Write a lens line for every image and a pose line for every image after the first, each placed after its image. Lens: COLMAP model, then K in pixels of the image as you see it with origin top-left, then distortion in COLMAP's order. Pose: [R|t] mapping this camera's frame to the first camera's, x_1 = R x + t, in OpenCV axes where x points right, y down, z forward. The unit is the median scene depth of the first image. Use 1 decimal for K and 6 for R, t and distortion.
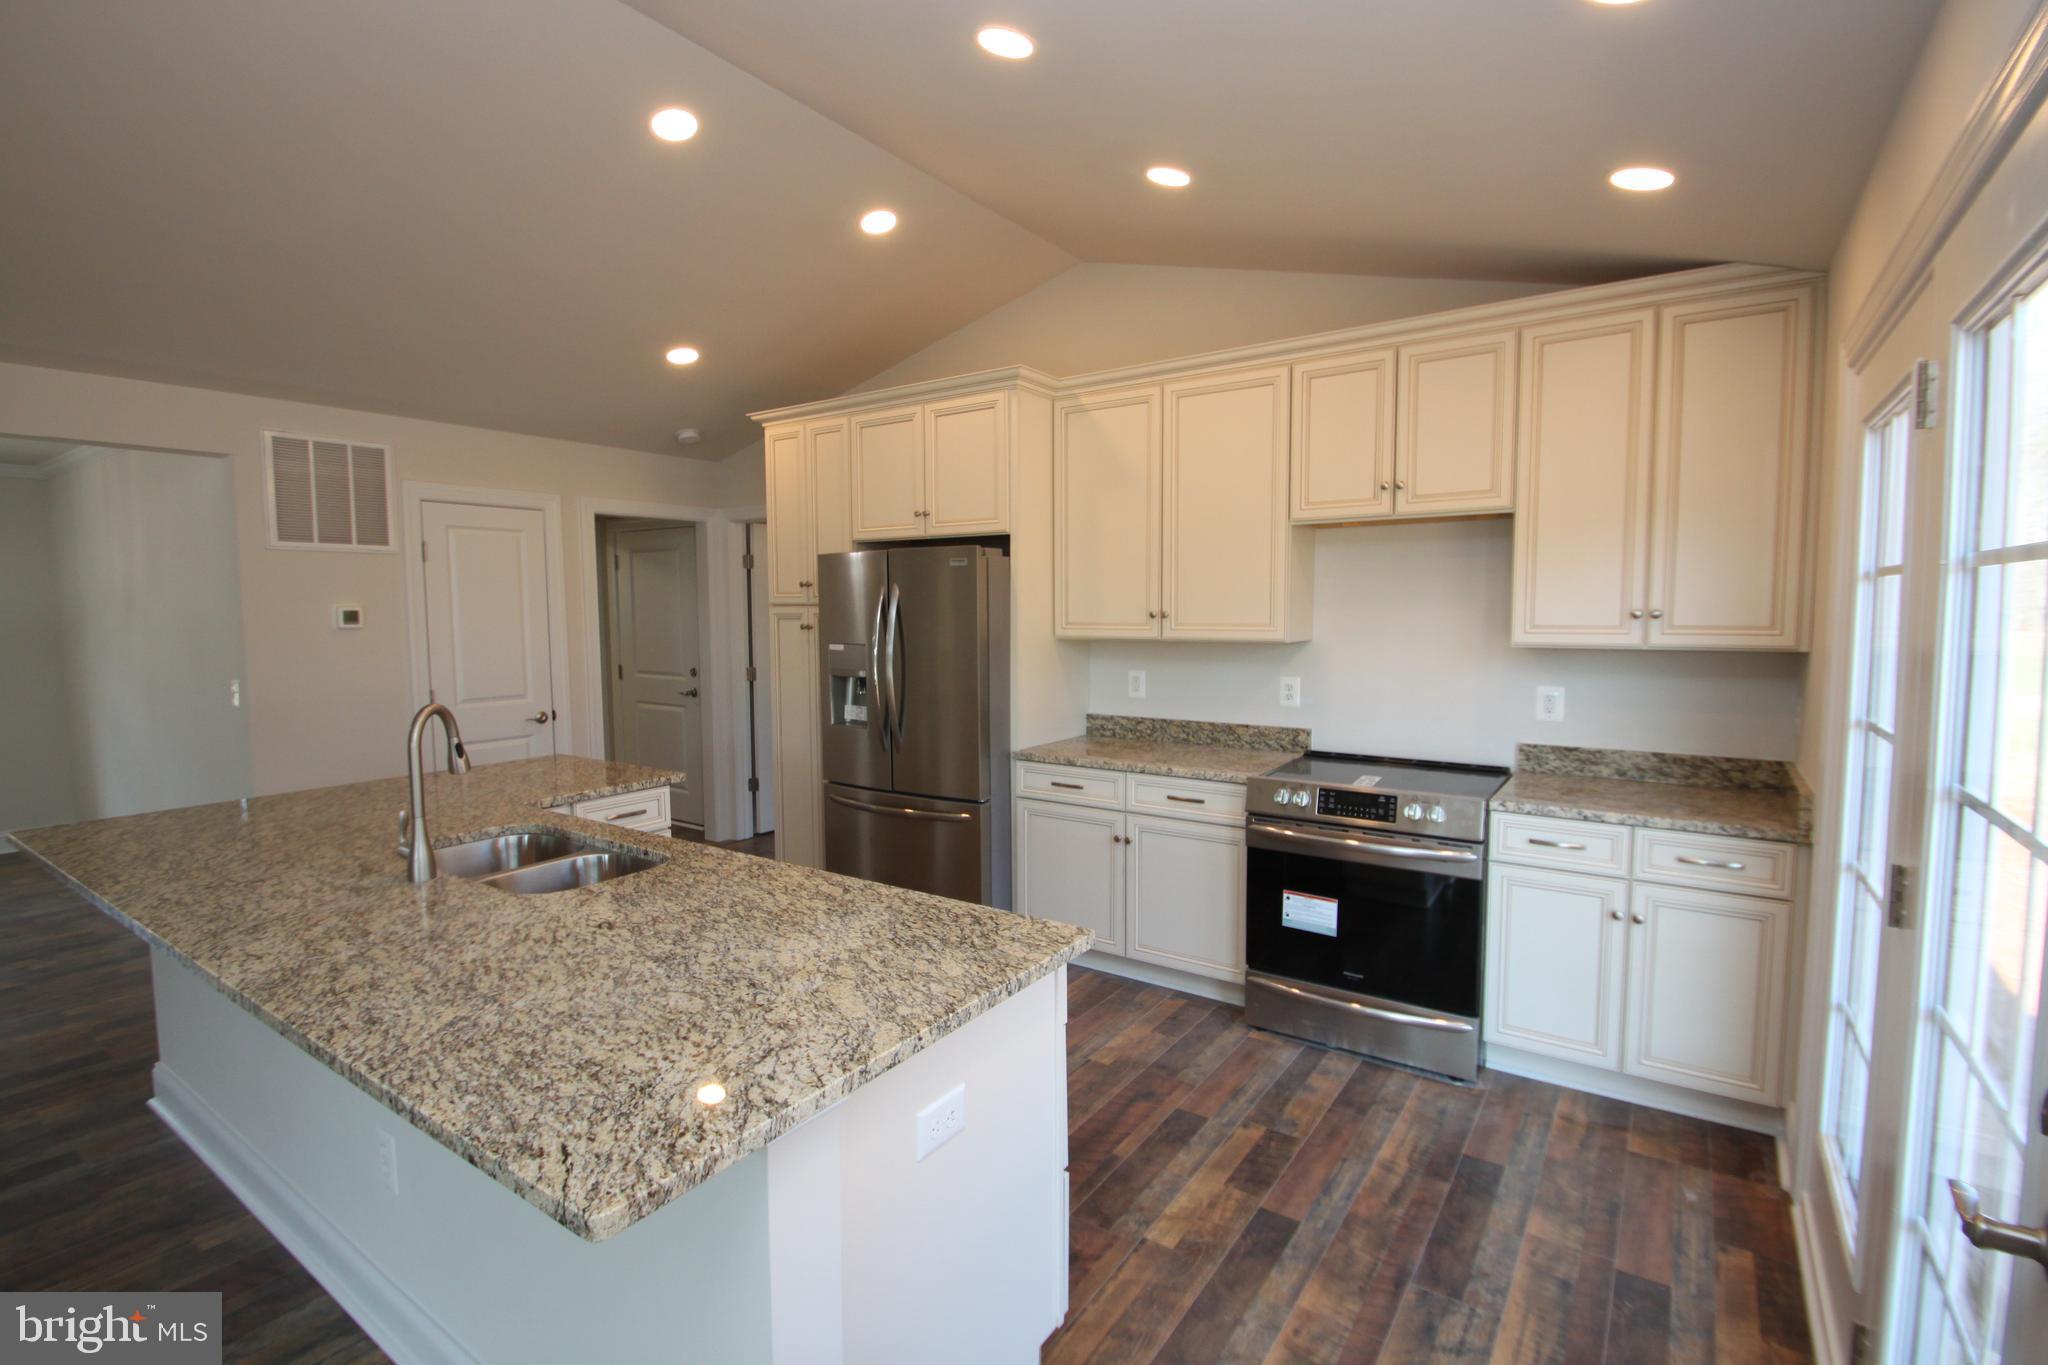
lens RADIAL K [[940.0, 0, 1012.9], [0, 940.0, 675.7], [0, 0, 1]] dist [0.009921, -0.018834]
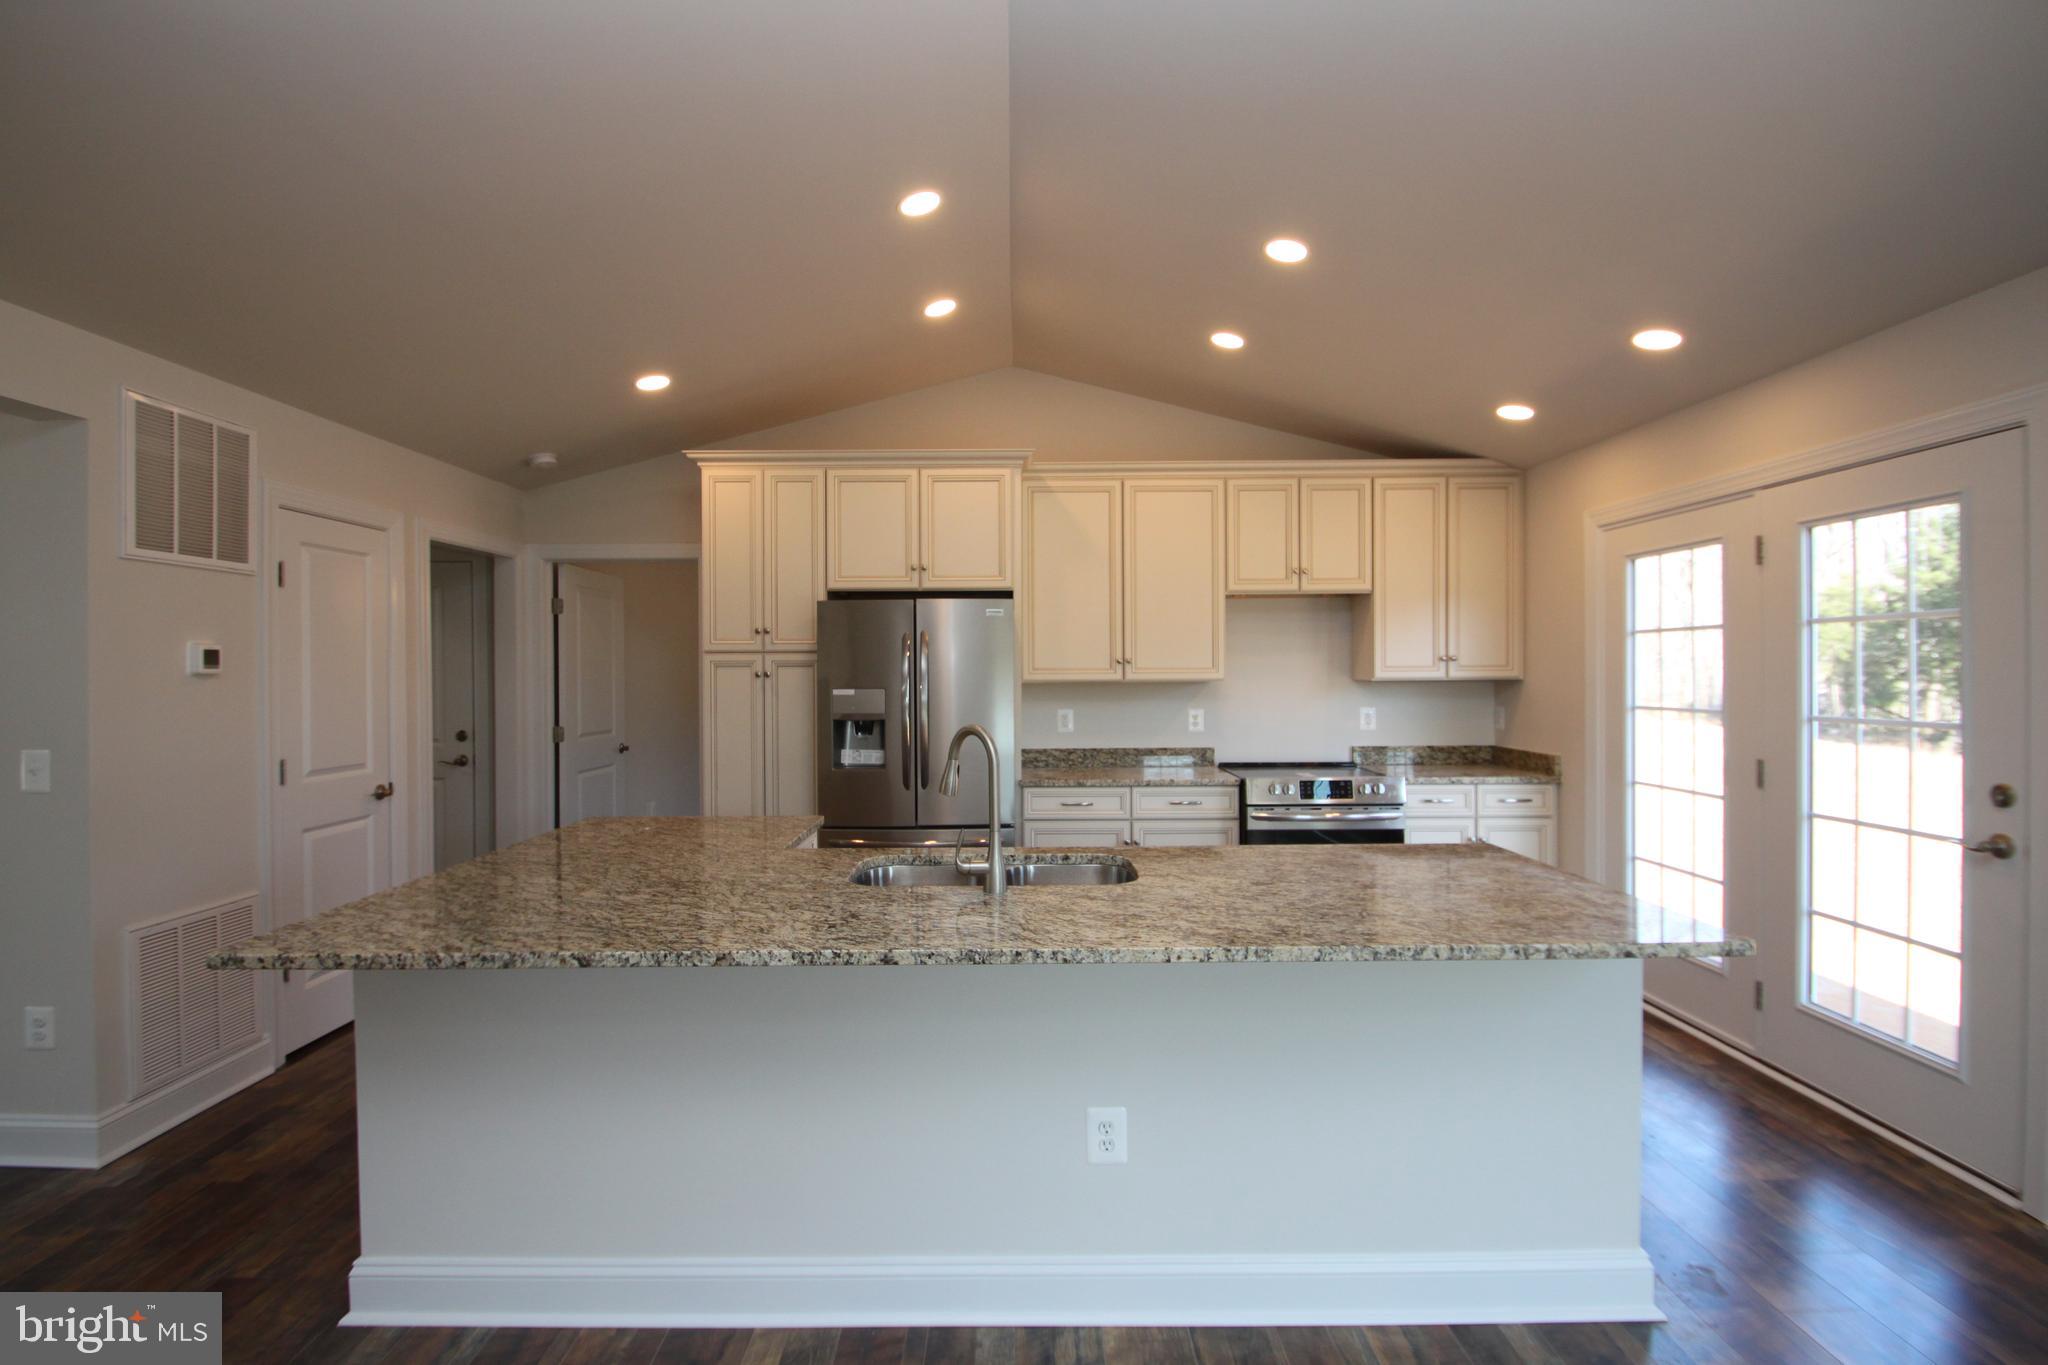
lens RADIAL K [[940.0, 0, 1012.9], [0, 940.0, 675.7], [0, 0, 1]] dist [0.009921, -0.018834]
pose [[0.819242, -0.000815, 0.573447, -0.671697], [0.043609, 0.997192, -0.060884, 0.023873], [-0.571787, 0.074886, 0.816977, 0.066220]]
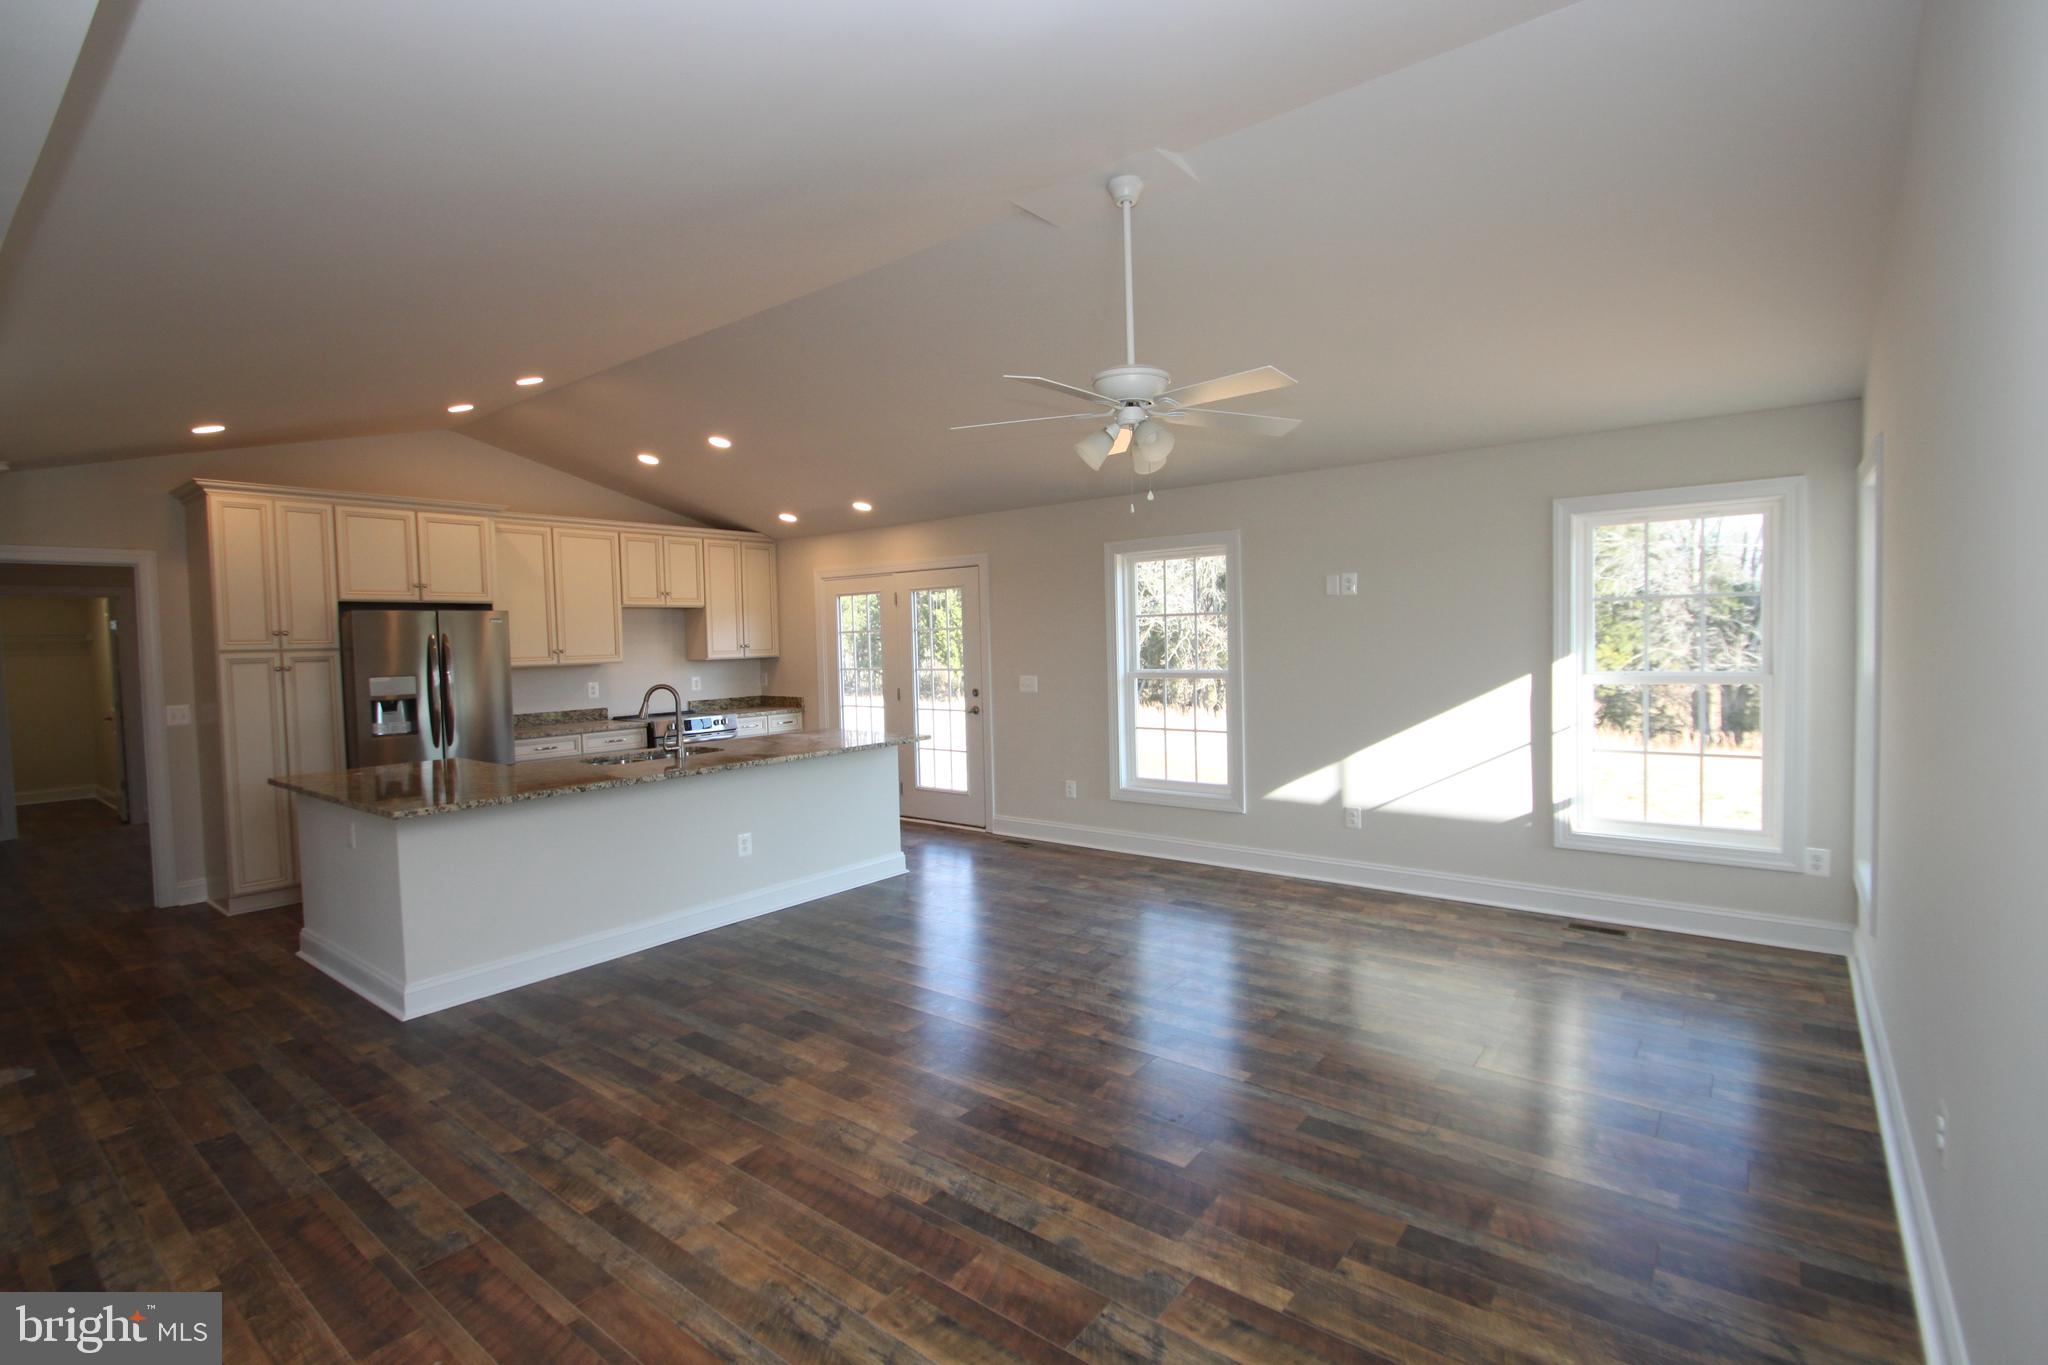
lens RADIAL K [[940.0, 0, 1012.9], [0, 940.0, 675.7], [0, 0, 1]] dist [0.009921, -0.018834]
pose [[0.060937, -0.036502, 0.997474, -1.601436], [0.097820, 0.994739, 0.030426, 0.012899], [-0.993337, 0.095718, 0.064187, 0.007186]]
